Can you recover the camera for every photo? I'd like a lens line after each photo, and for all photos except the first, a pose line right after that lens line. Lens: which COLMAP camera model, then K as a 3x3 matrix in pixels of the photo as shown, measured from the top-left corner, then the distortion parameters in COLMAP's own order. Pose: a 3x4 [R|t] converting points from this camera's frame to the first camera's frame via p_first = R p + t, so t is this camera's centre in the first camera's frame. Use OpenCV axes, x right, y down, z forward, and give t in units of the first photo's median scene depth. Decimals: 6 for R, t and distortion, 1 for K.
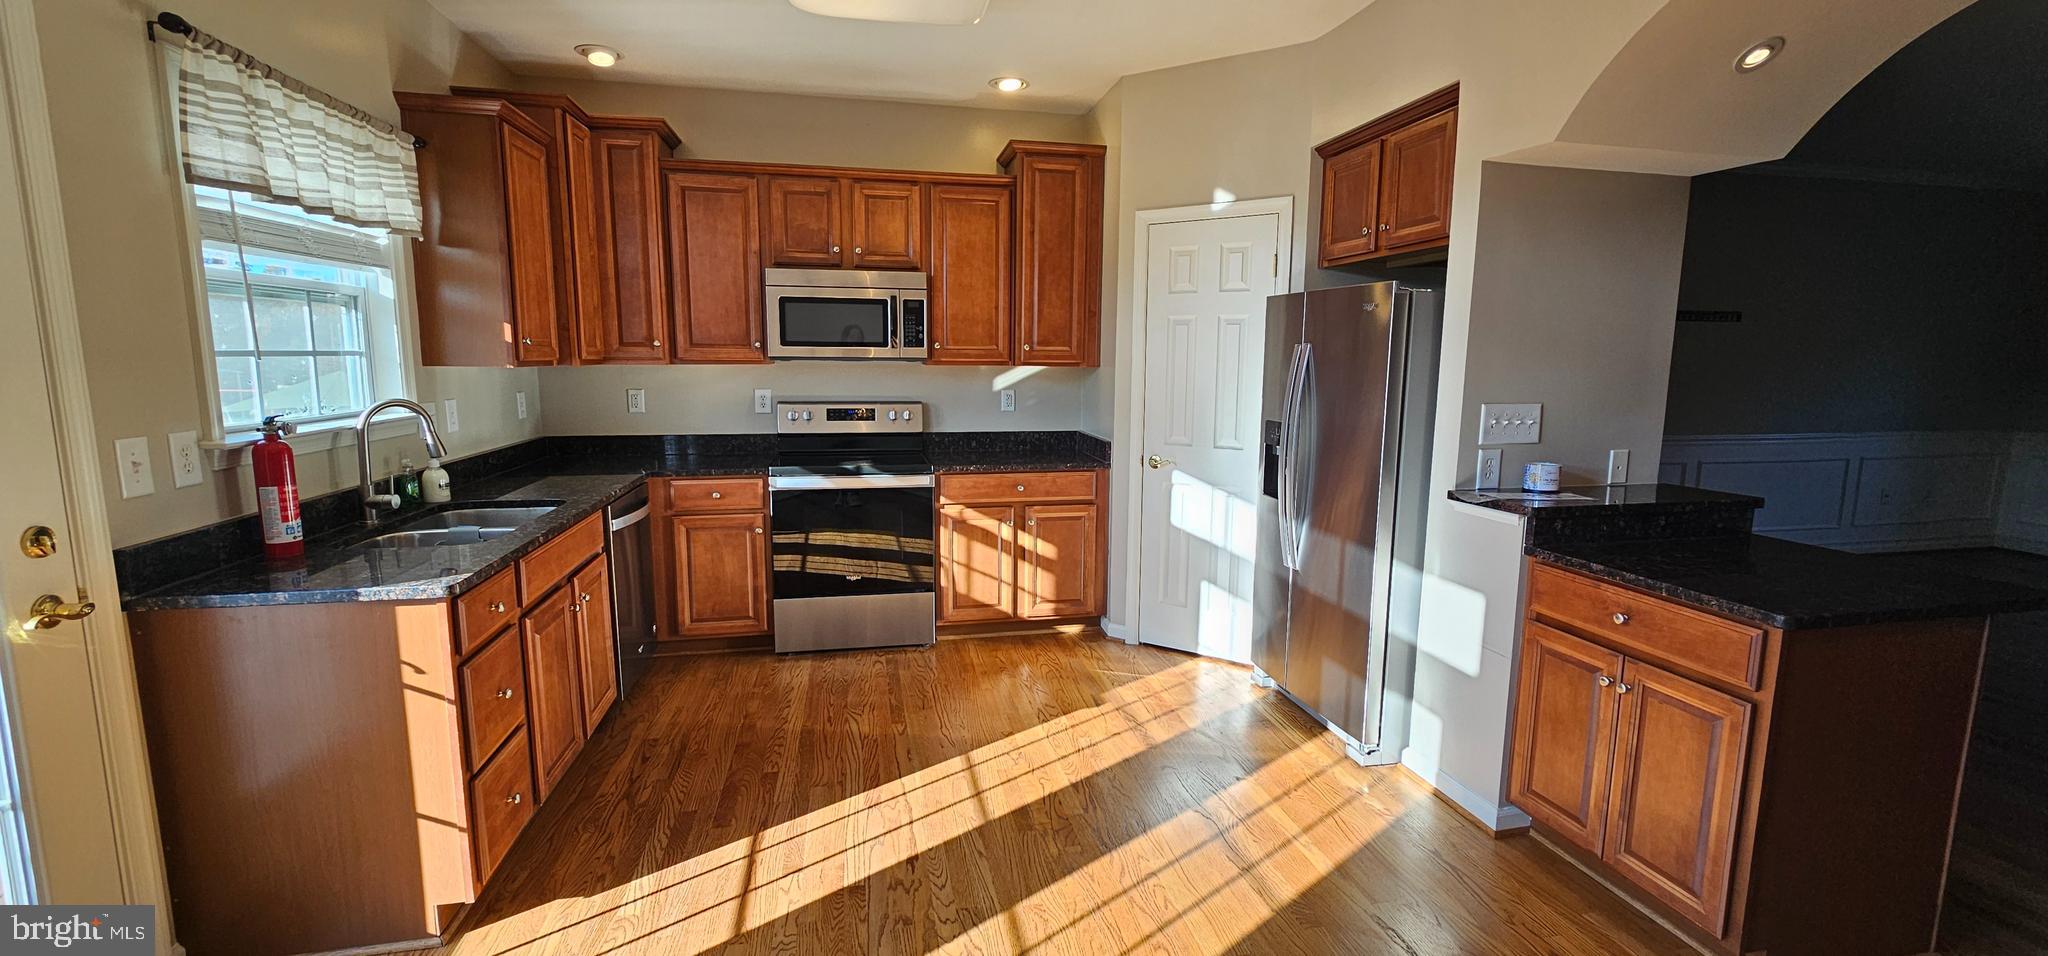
lens RADIAL K [[835.9, 0, 1024.3], [0, 835.9, 473.8], [0, 0, 1]] dist [-0.001840, -0.000027]
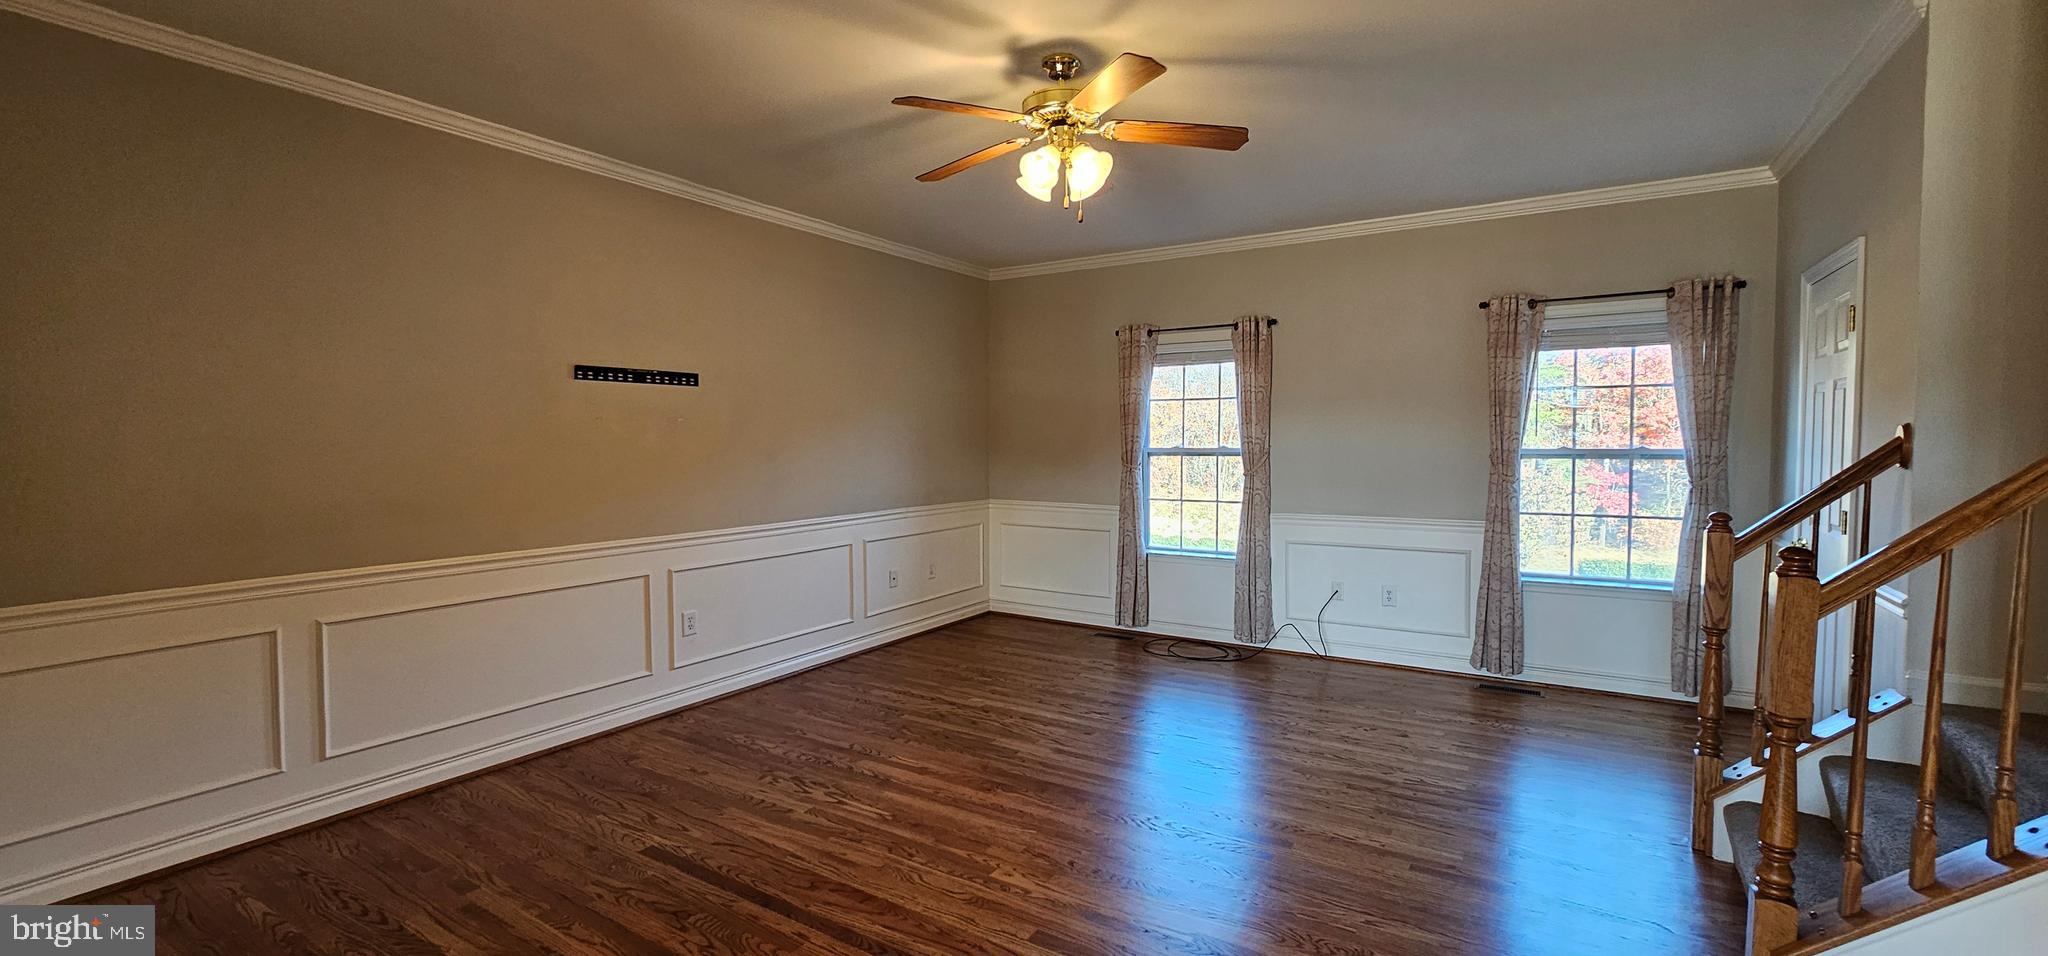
lens RADIAL K [[841.8, 0, 1022.0], [0, 841.8, 472.2], [0, 0, 1]] dist [-0.001328, -0.000278]
pose [[0.694387, -0.039284, 0.718529, 0.881352], [0.108812, 0.992759, -0.050879, -0.053213], [-0.711328, 0.113514, 0.693634, 0.443420]]
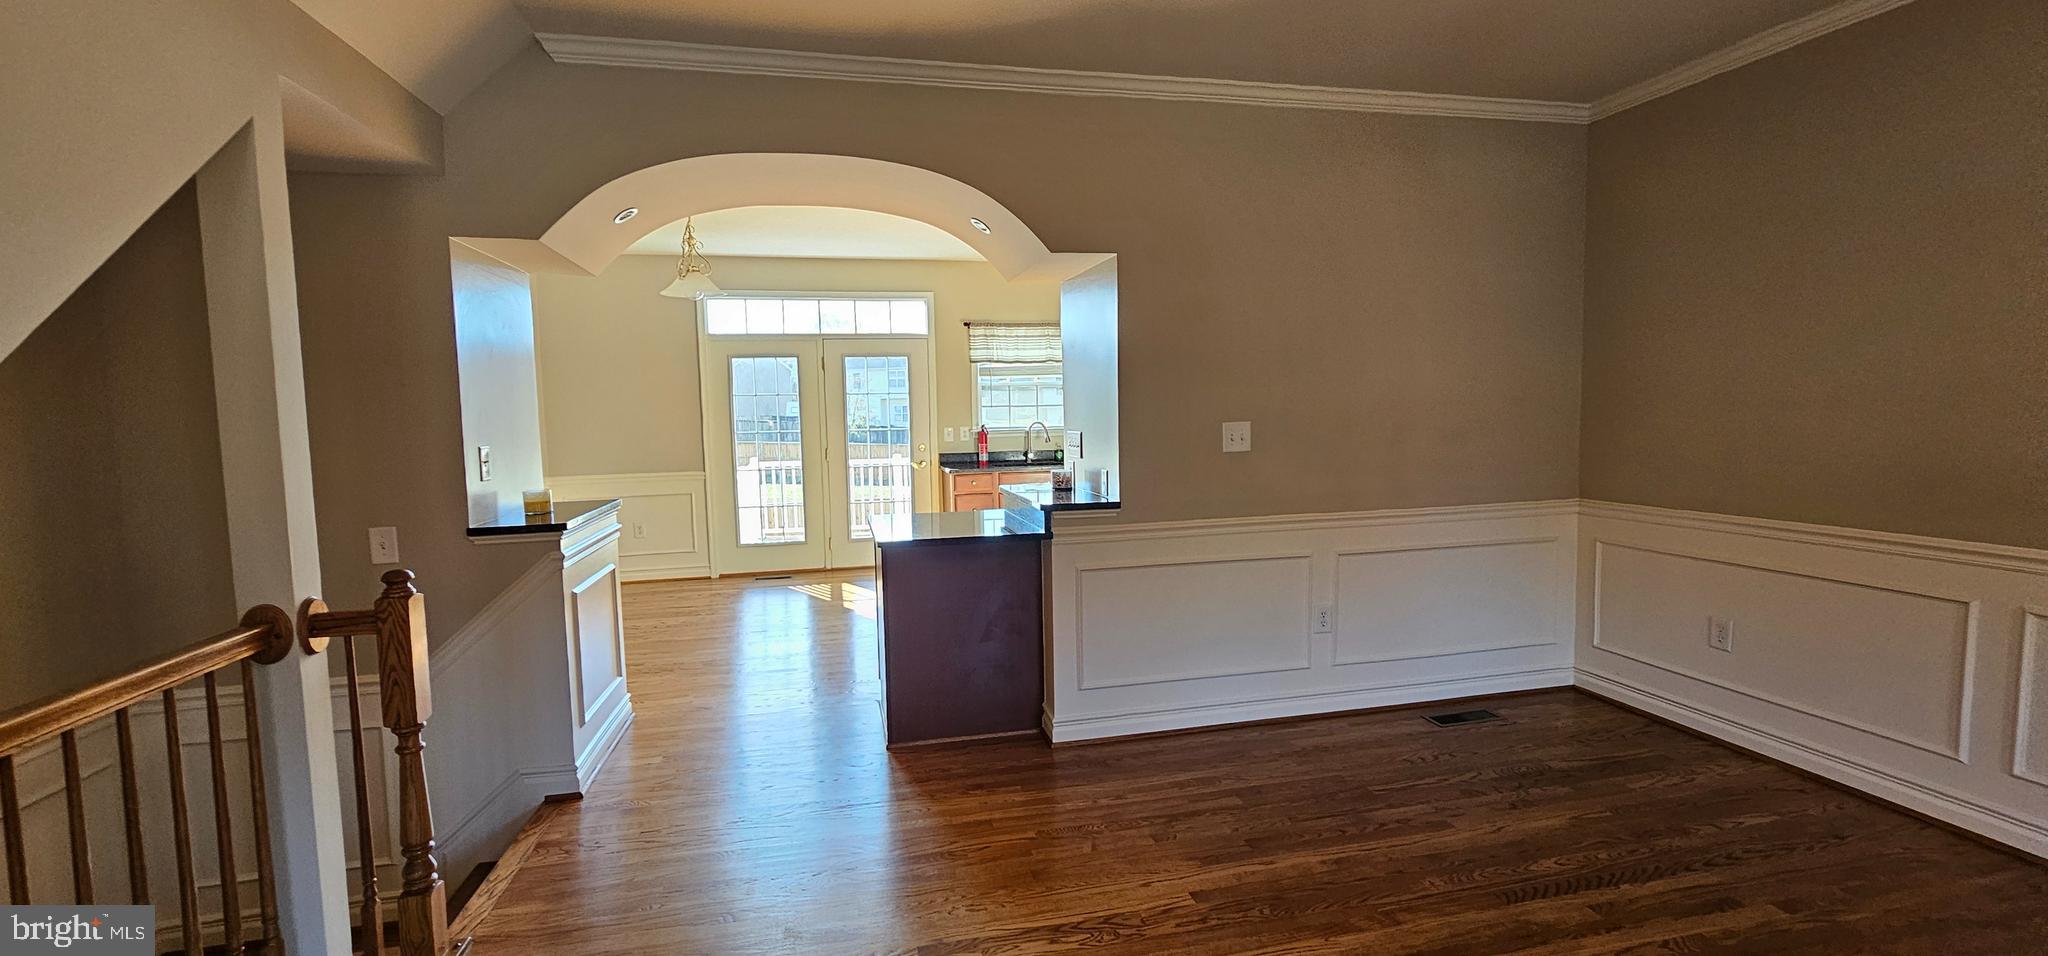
lens RADIAL K [[835.9, 0, 1024.3], [0, 835.9, 473.8], [0, 0, 1]] dist [-0.001840, -0.000027]
pose [[0.013024, 0.069774, -0.997478, 1.795947], [-0.121581, 0.990271, 0.067682, -0.083075], [0.992496, 0.120393, 0.021381, 0.763746]]
